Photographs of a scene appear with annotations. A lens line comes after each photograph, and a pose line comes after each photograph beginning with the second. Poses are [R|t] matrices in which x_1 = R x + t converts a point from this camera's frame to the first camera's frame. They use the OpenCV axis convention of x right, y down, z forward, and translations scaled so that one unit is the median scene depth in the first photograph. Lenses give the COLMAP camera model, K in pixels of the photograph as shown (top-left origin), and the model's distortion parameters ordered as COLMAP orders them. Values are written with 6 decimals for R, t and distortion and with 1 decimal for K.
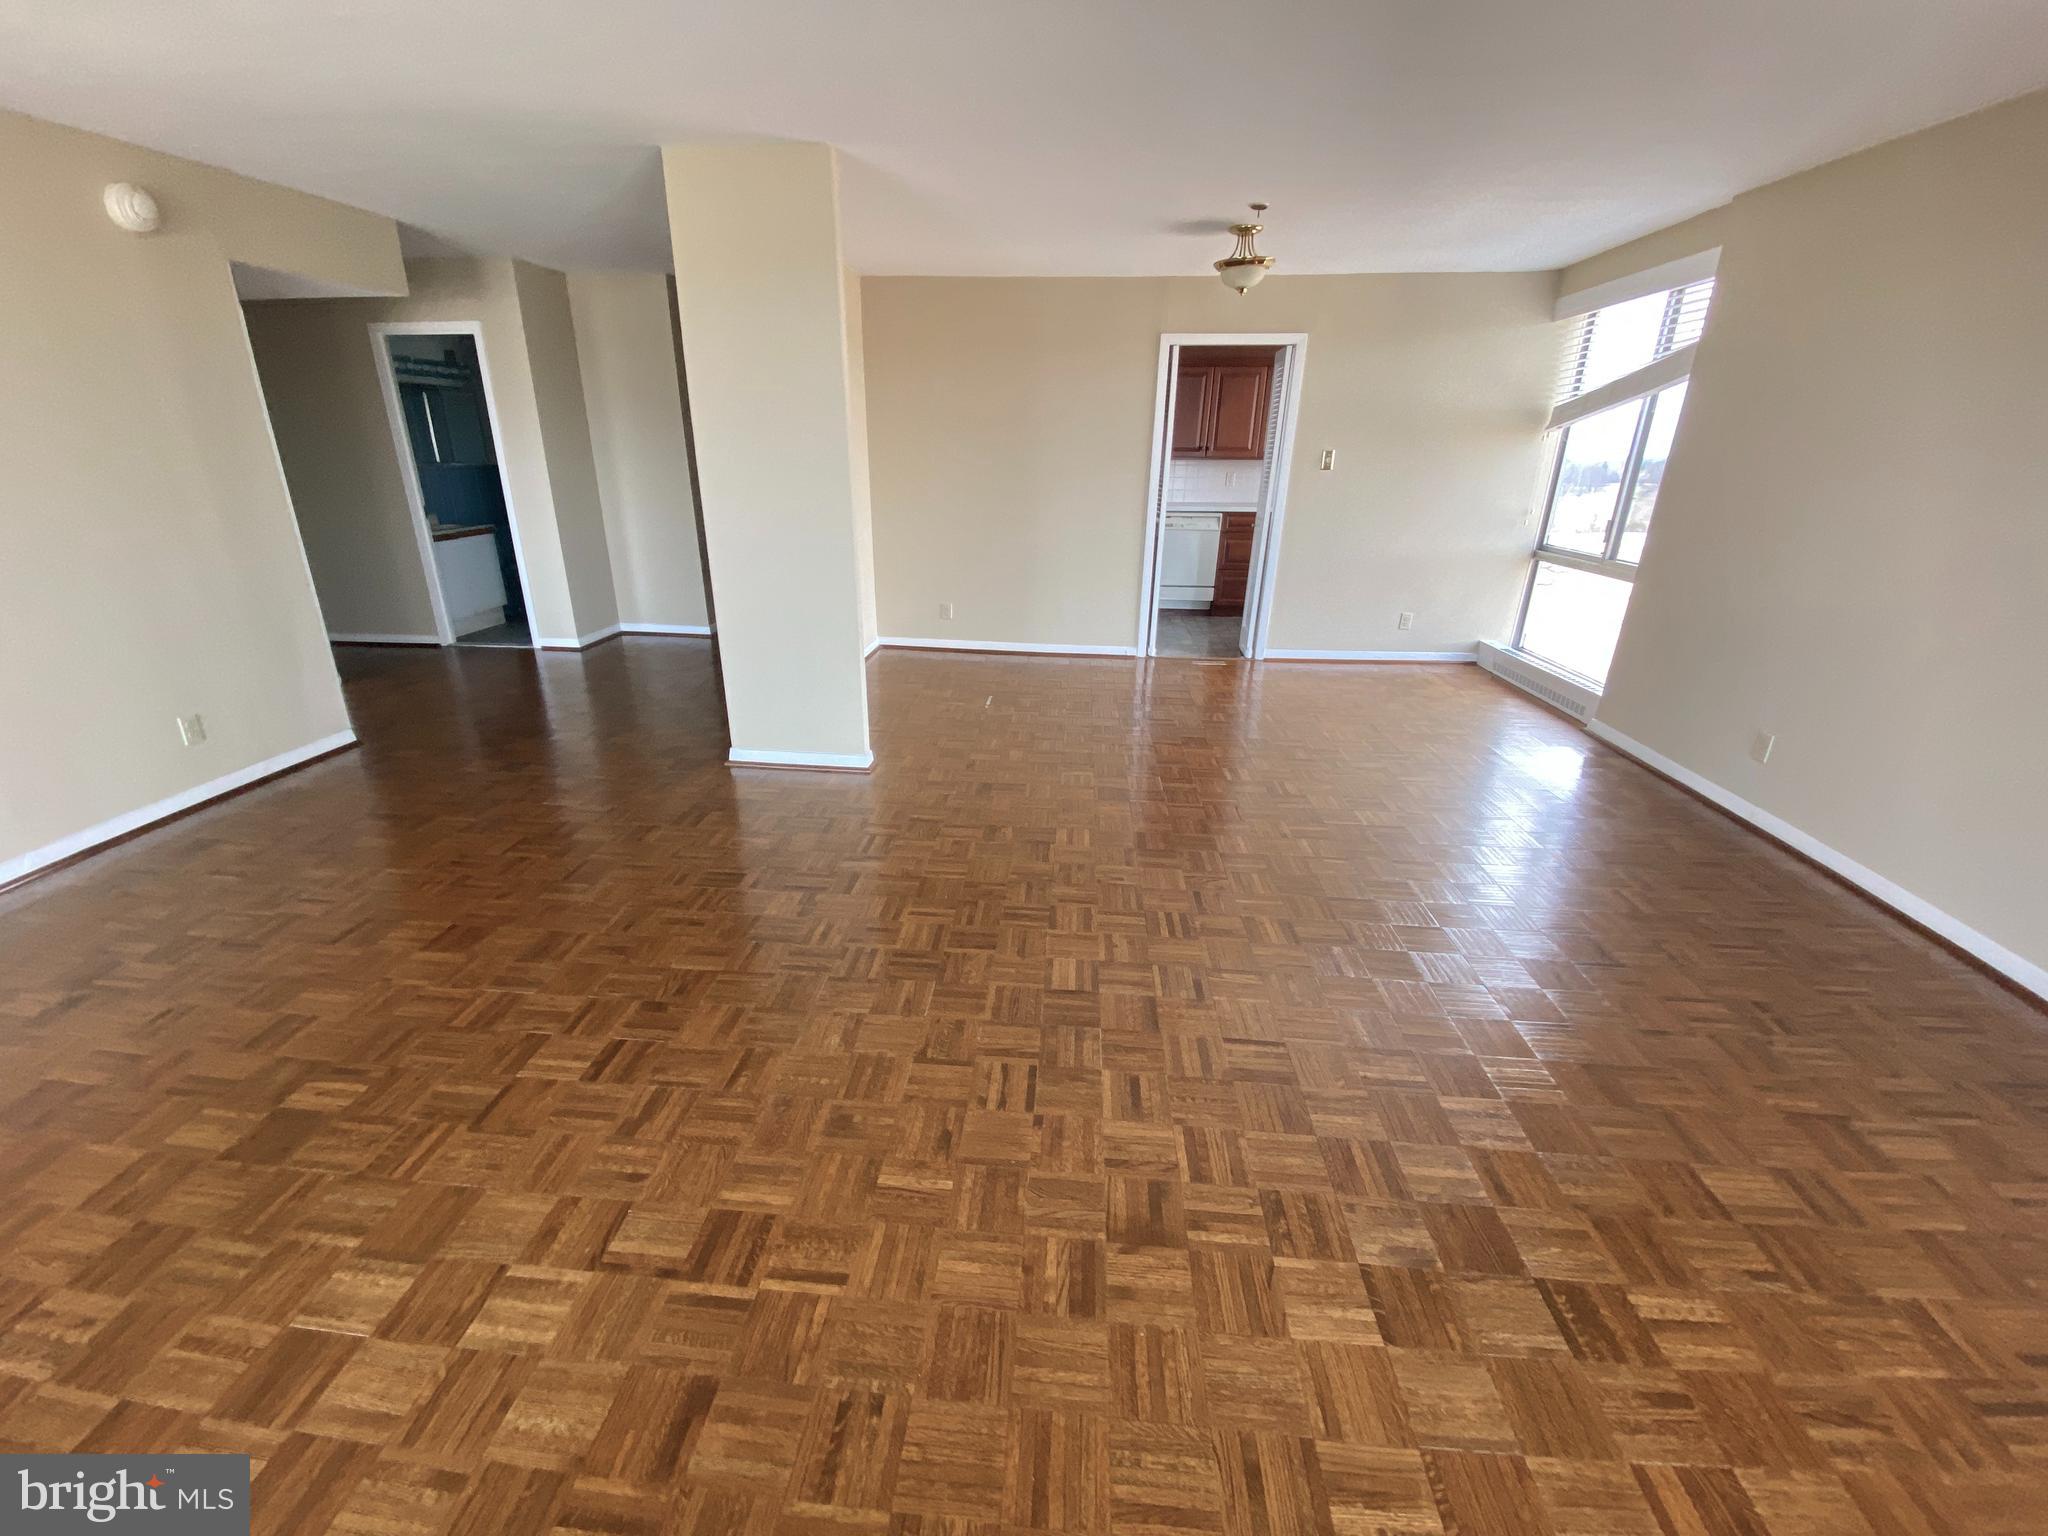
lens RADIAL K [[821.1, 0, 1008.9], [0, 821.1, 772.1], [0, 0, 1]] dist [0.012495, -0.017333]
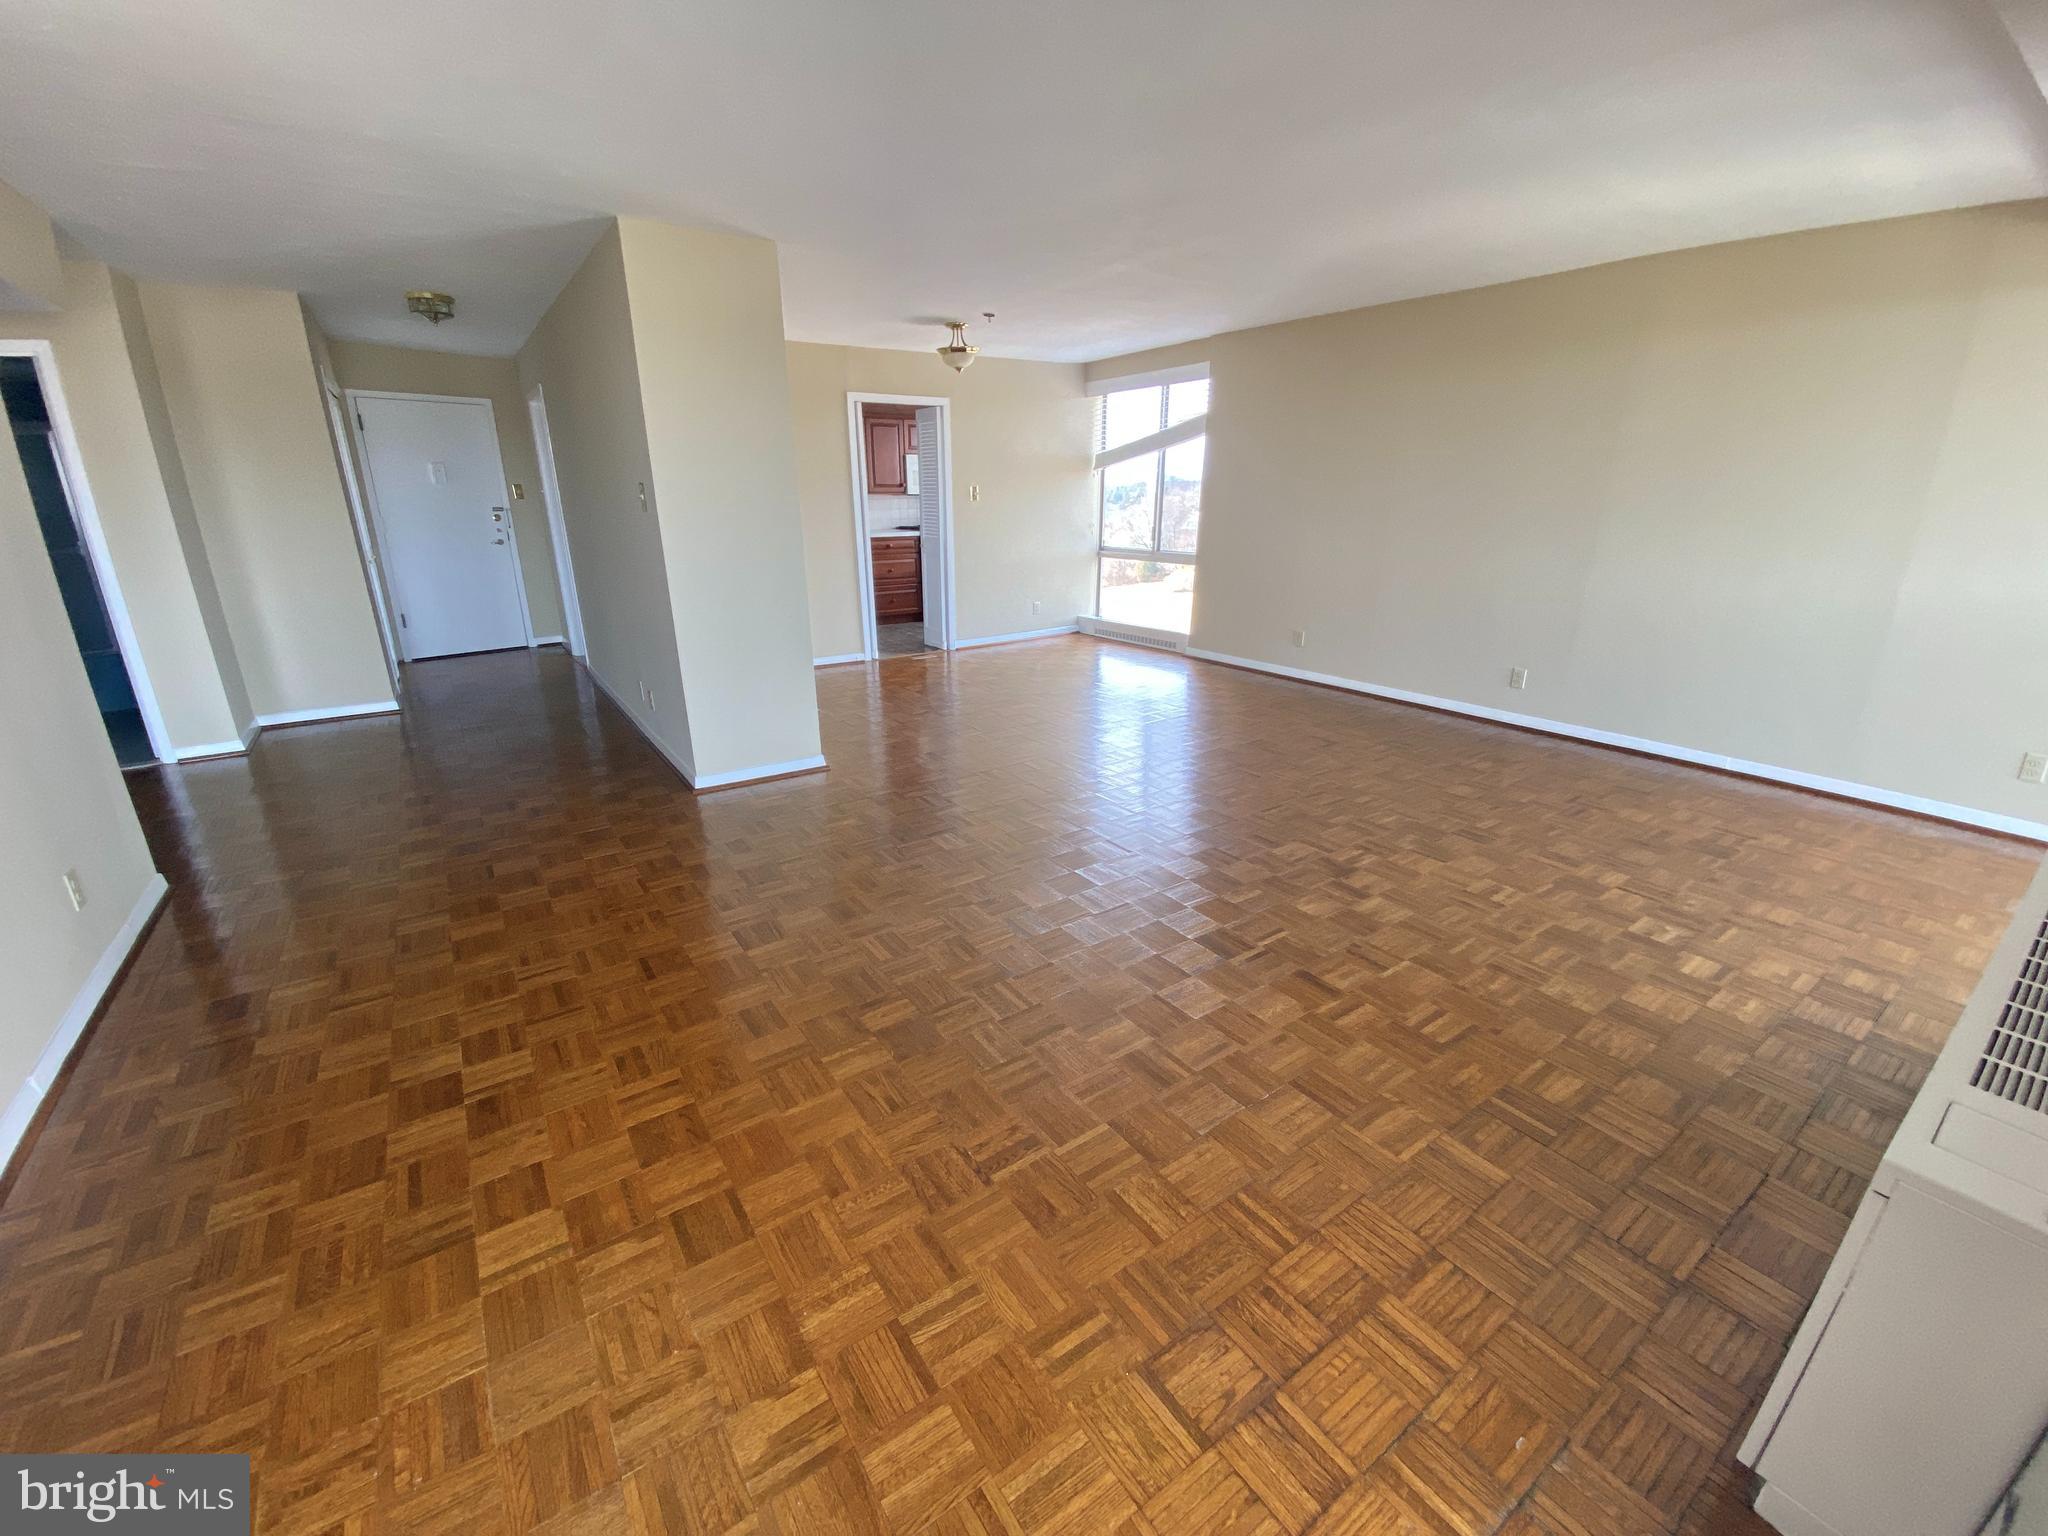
lens RADIAL K [[821.1, 0, 1008.9], [0, 821.1, 772.1], [0, 0, 1]] dist [0.012495, -0.017333]
pose [[0.772158, -0.221196, 0.595689, -0.516805], [0.242985, 0.968993, 0.044845, 0.011804], [-0.587138, 0.110116, 0.801963, -0.050024]]
